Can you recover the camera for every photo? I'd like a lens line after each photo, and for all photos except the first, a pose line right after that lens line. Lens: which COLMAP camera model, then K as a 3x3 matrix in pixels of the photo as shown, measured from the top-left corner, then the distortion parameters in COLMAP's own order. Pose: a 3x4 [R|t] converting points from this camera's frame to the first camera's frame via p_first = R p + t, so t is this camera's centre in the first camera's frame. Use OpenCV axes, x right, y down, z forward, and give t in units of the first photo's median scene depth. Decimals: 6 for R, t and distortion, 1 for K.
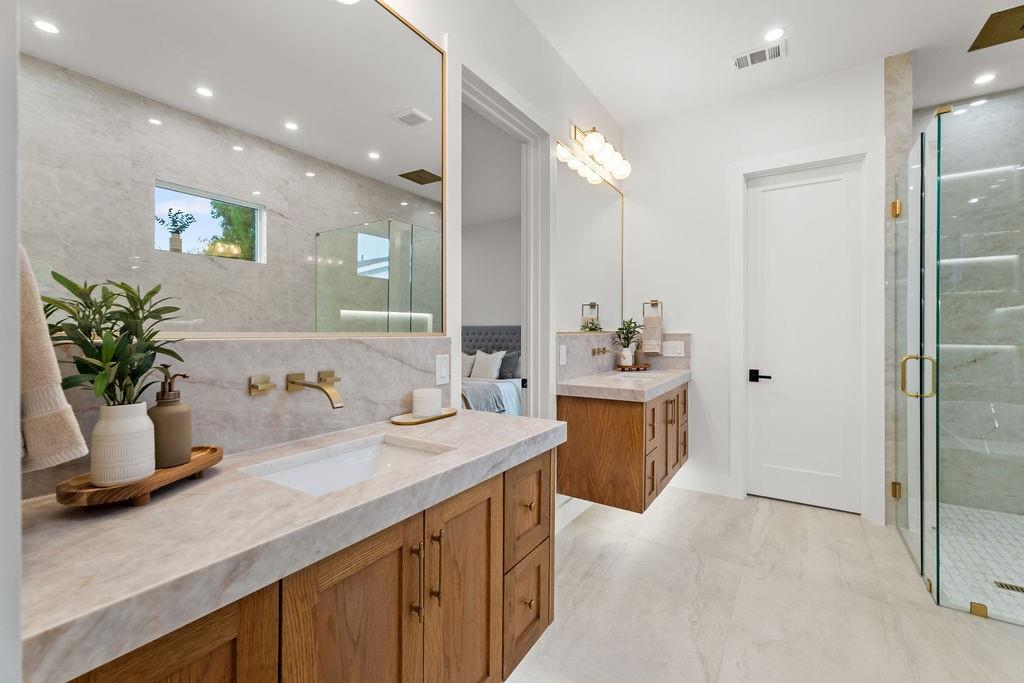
lens RADIAL K [[418.9, 0, 512.0], [0, 418.9, 341.5], [0, 0, 1]] dist [-0.000530, -0.000041]
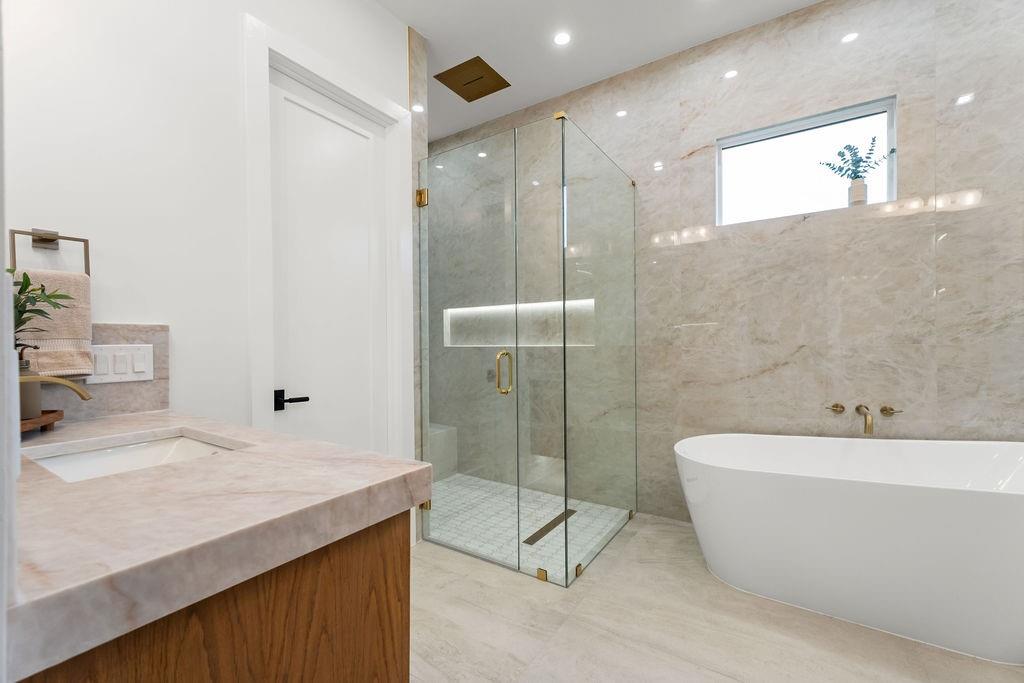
lens RADIAL K [[432.8, 0, 516.5], [0, 432.8, 351.1], [0, 0, 1]] dist [0.000445, 0.000415]
pose [[-0.002945, -0.023830, 0.999712, -0.041714], [0.005995, 0.999698, 0.023848, -0.001327], [-0.999978, 0.006064, -0.002801, 0.681570]]
